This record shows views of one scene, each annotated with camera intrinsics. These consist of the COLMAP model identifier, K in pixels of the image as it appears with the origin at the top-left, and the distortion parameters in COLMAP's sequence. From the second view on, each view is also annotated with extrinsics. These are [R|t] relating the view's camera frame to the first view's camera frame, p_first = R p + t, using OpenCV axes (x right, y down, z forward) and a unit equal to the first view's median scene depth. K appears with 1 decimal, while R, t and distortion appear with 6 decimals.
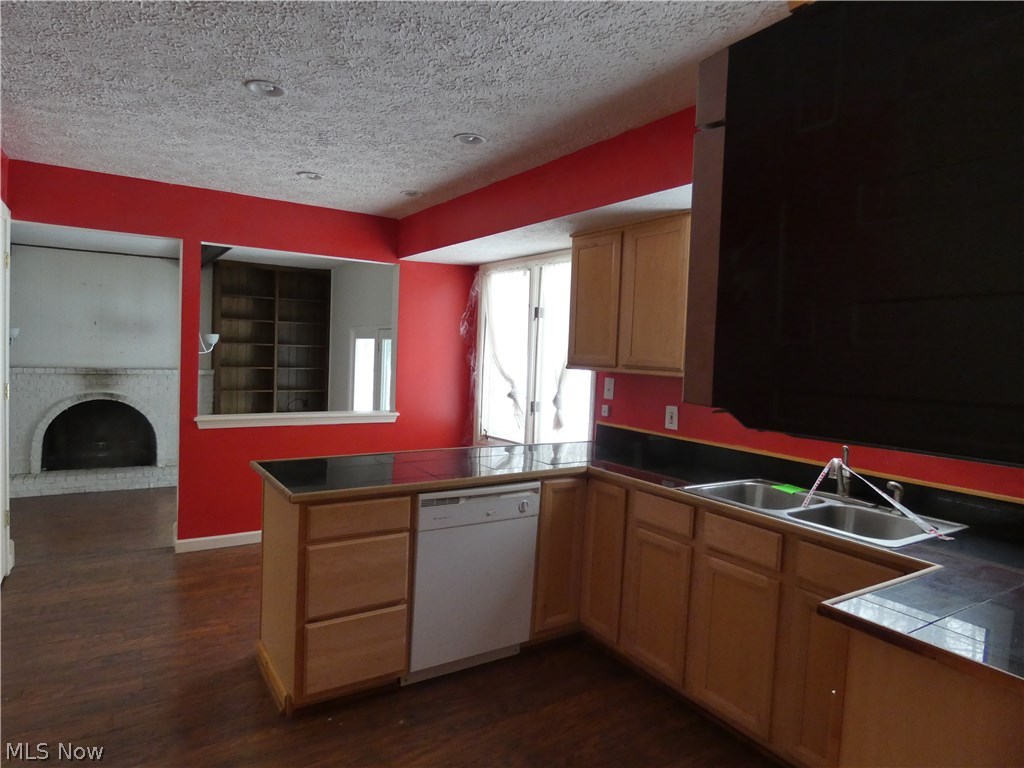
lens RADIAL K [[623.4, 0, 508.4], [0, 623.4, 382.9], [0, 0, 1]] dist [0.007557, 0.001698]
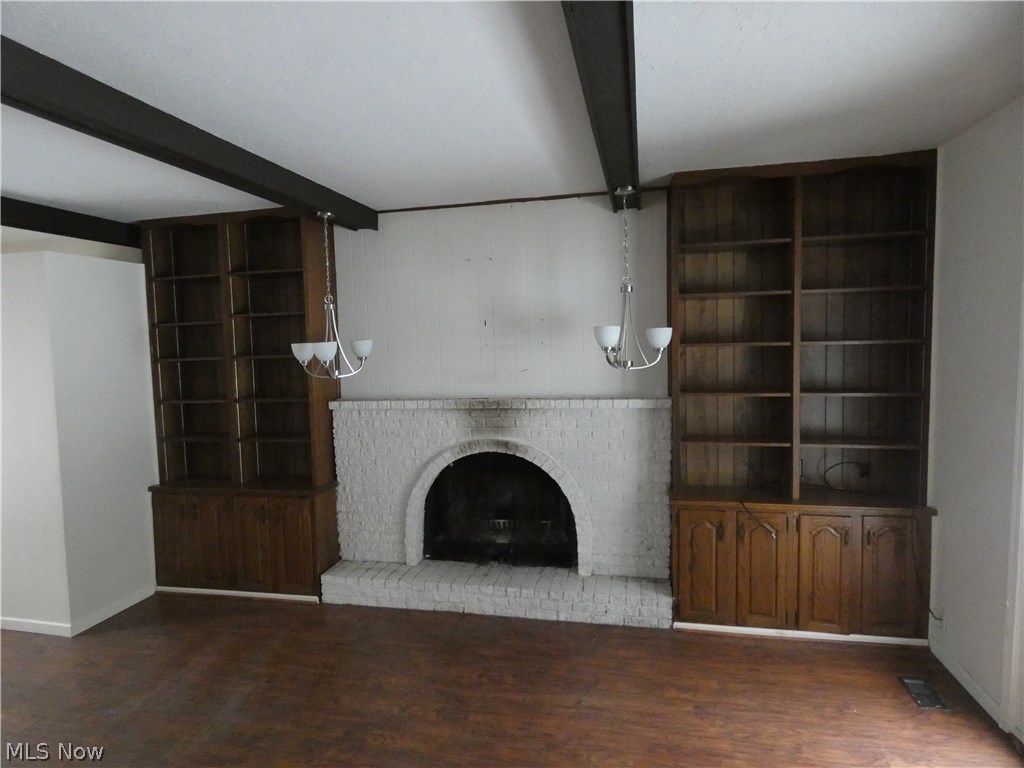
lens RADIAL K [[623.4, 0, 508.4], [0, 623.4, 382.9], [0, 0, 1]] dist [0.007557, 0.001698]
pose [[0.706991, -0.006653, -0.707191, -0.216054], [0.009528, 0.999955, 0.000118, -0.037219], [0.707158, -0.006822, 0.707023, 0.574746]]
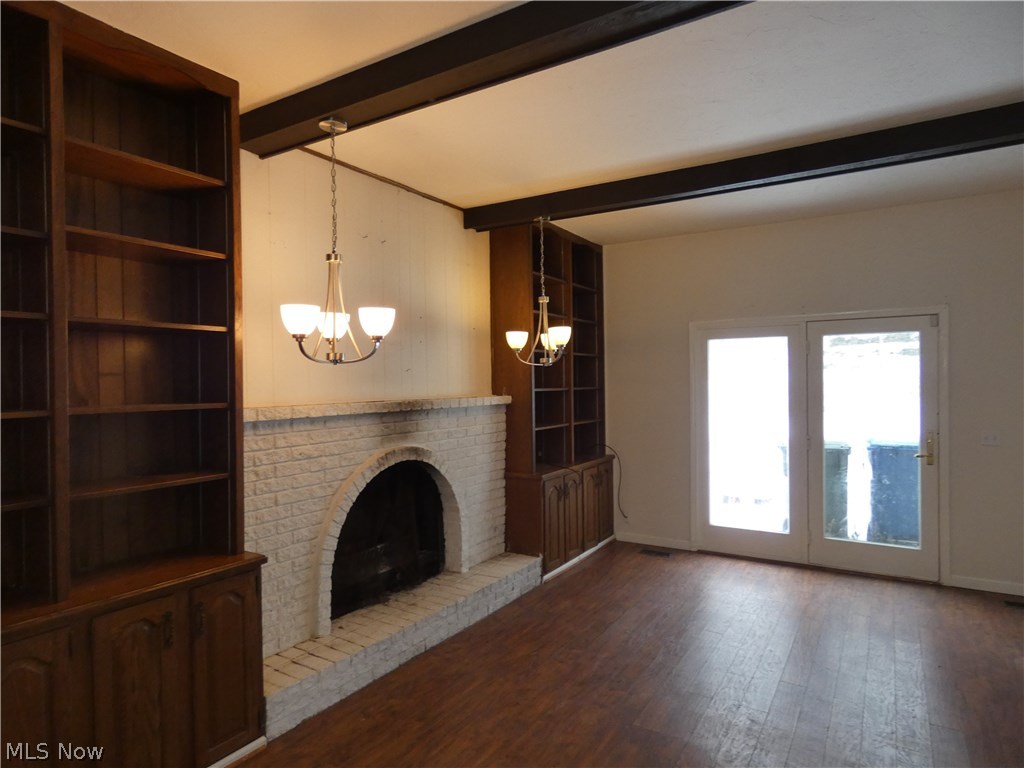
lens RADIAL K [[608.7, 0, 502.6], [0, 608.7, 389.4], [0, 0, 1]] dist [-0.007448, -0.002190]
pose [[0.904065, -0.053492, 0.424034, -0.758812], [0.071699, 0.997058, -0.027086, -0.012626], [-0.421338, 0.054890, 0.905241, 0.491201]]
